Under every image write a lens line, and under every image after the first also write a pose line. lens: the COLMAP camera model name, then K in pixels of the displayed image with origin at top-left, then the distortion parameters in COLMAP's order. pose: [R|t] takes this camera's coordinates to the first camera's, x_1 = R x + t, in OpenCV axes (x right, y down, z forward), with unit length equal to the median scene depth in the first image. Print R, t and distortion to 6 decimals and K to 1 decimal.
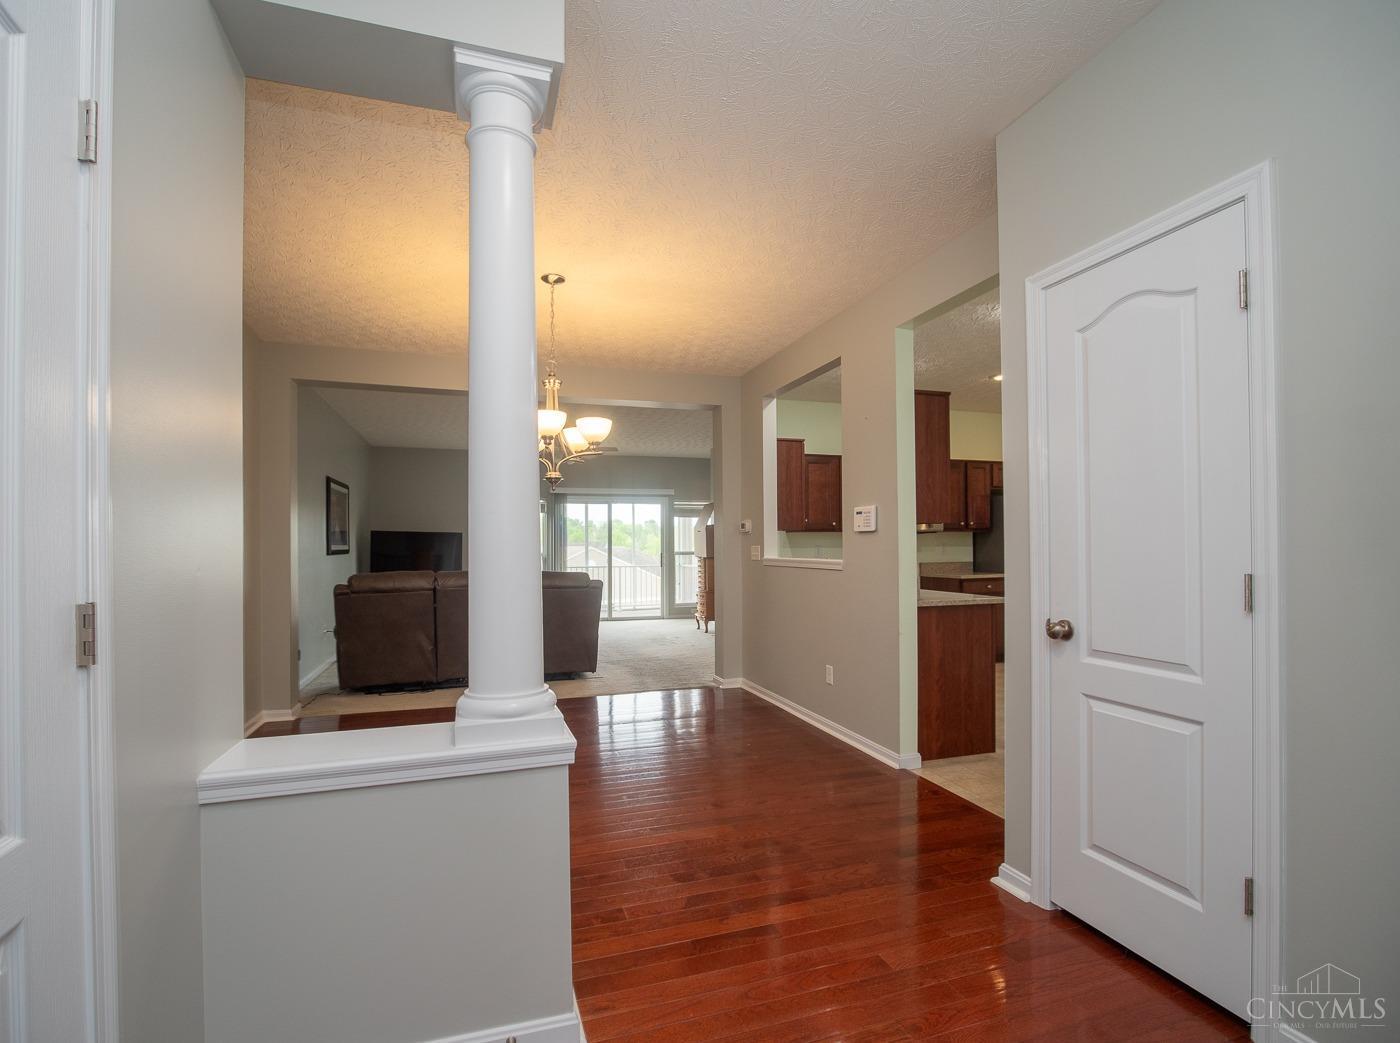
lens RADIAL K [[668.7, 0, 700.4], [0, 668.7, 540.6], [0, 0, 1]] dist [0.000624, -0.000438]
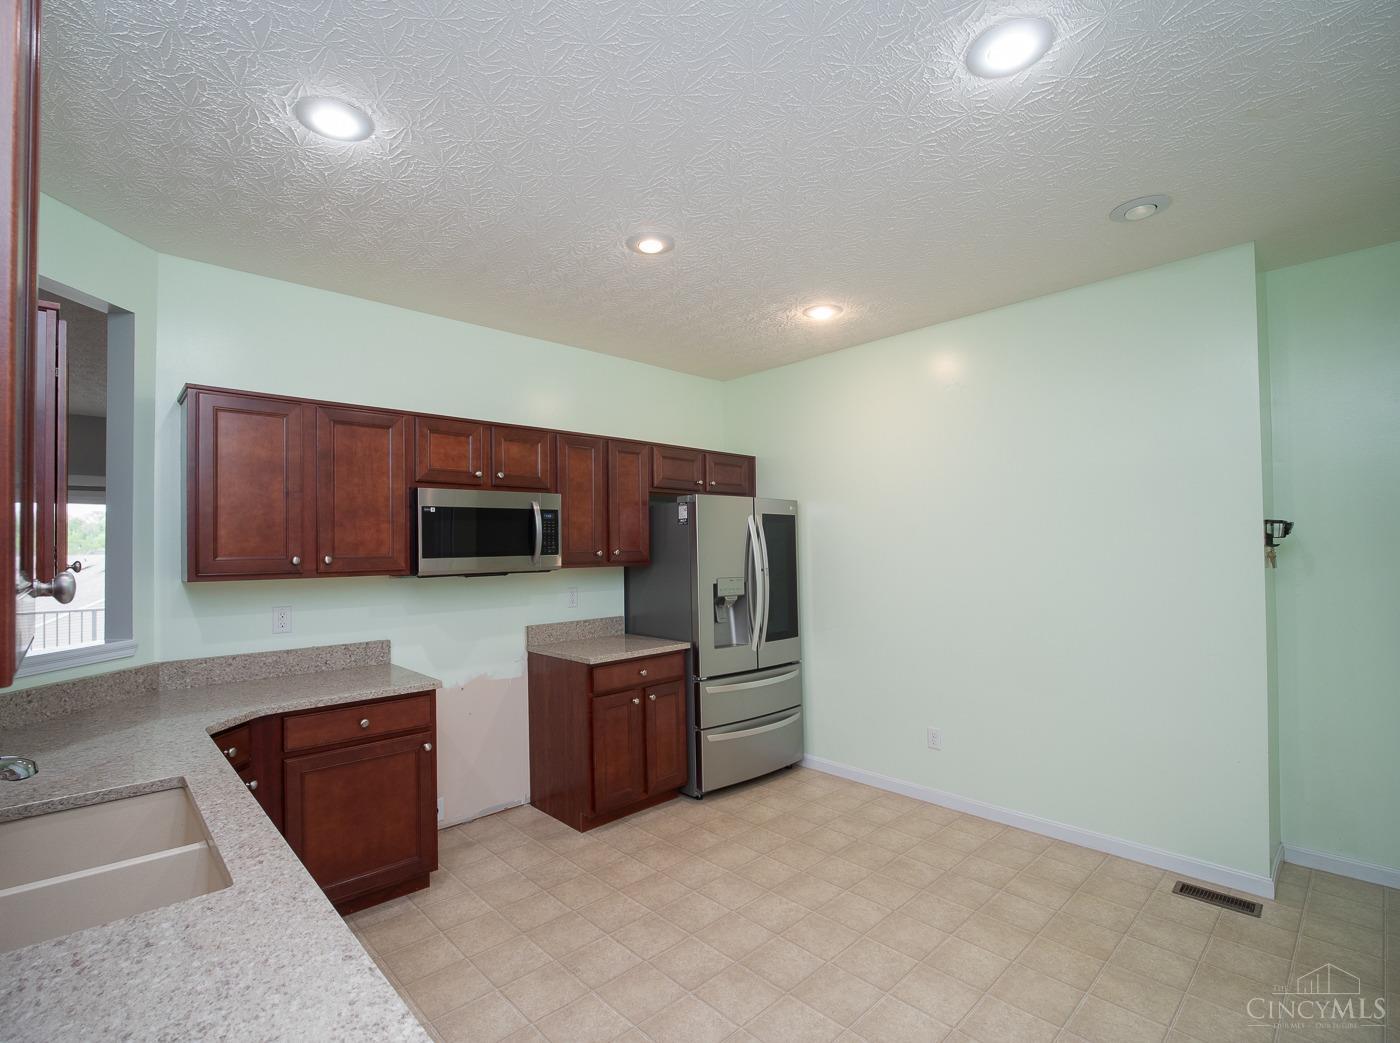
lens RADIAL K [[645.2, 0, 698.4], [0, 645.2, 537.2], [0, 0, 1]] dist [0.000820, -0.000022]
pose [[0.907239, -0.001859, 0.420612, 0.241000], [0.012816, 0.999648, -0.023225, -0.024289], [-0.420421, 0.026461, 0.906943, 0.484966]]
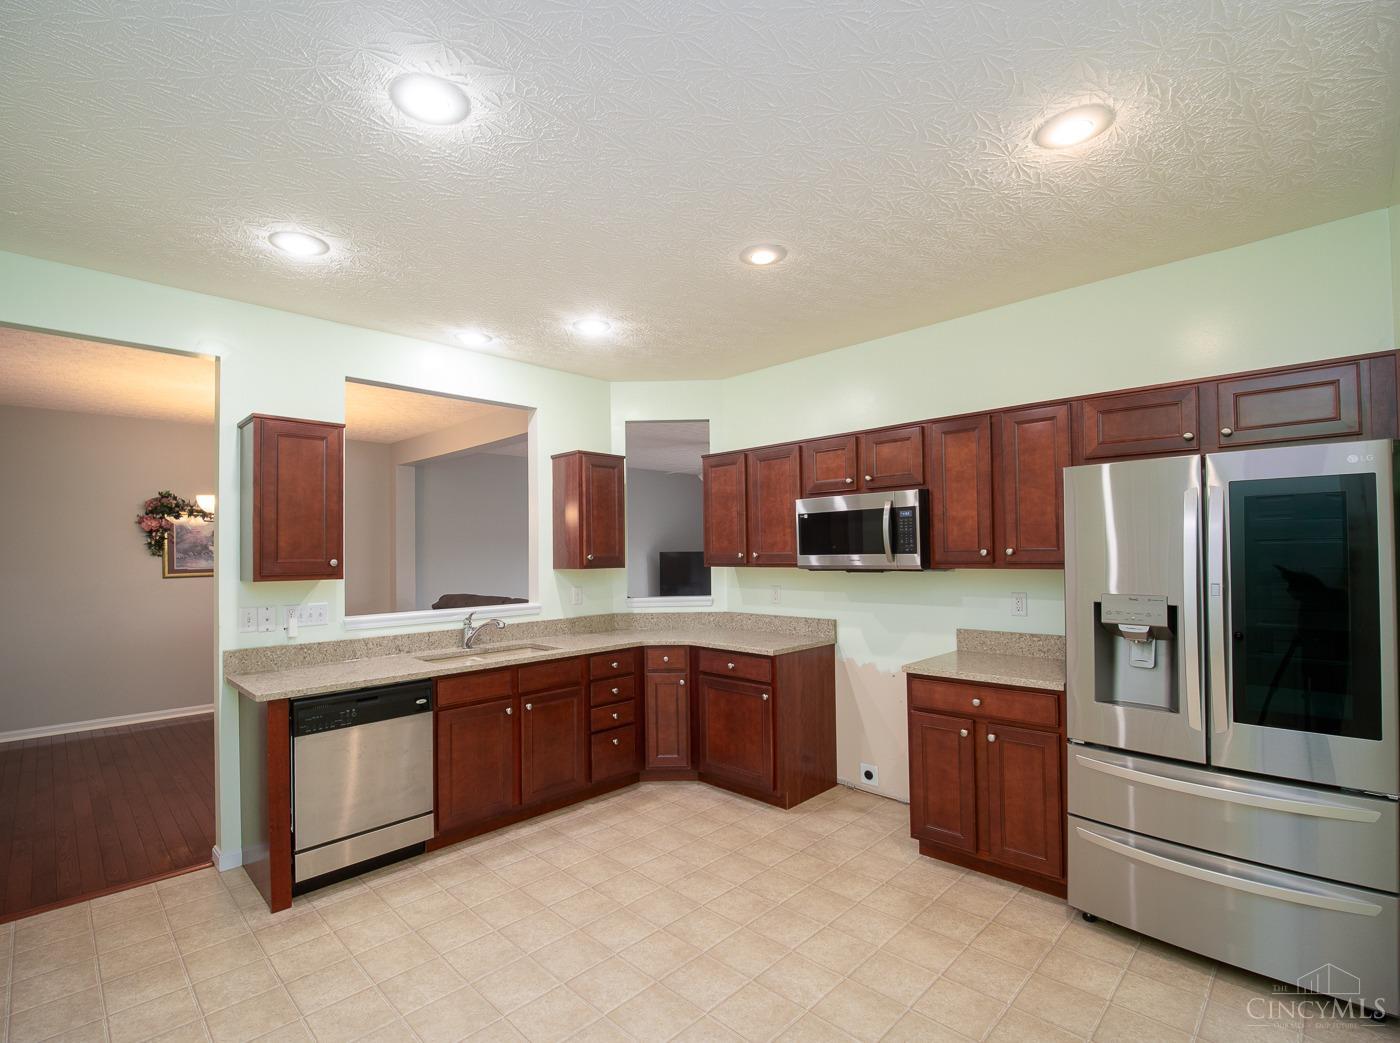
lens RADIAL K [[668.7, 0, 700.4], [0, 668.7, 540.6], [0, 0, 1]] dist [0.000624, -0.000438]
pose [[0.468290, -0.016135, -0.883428, 0.704903], [0.010249, 0.999865, -0.012829, -0.028514], [0.883516, -0.003046, 0.468392, 0.612304]]
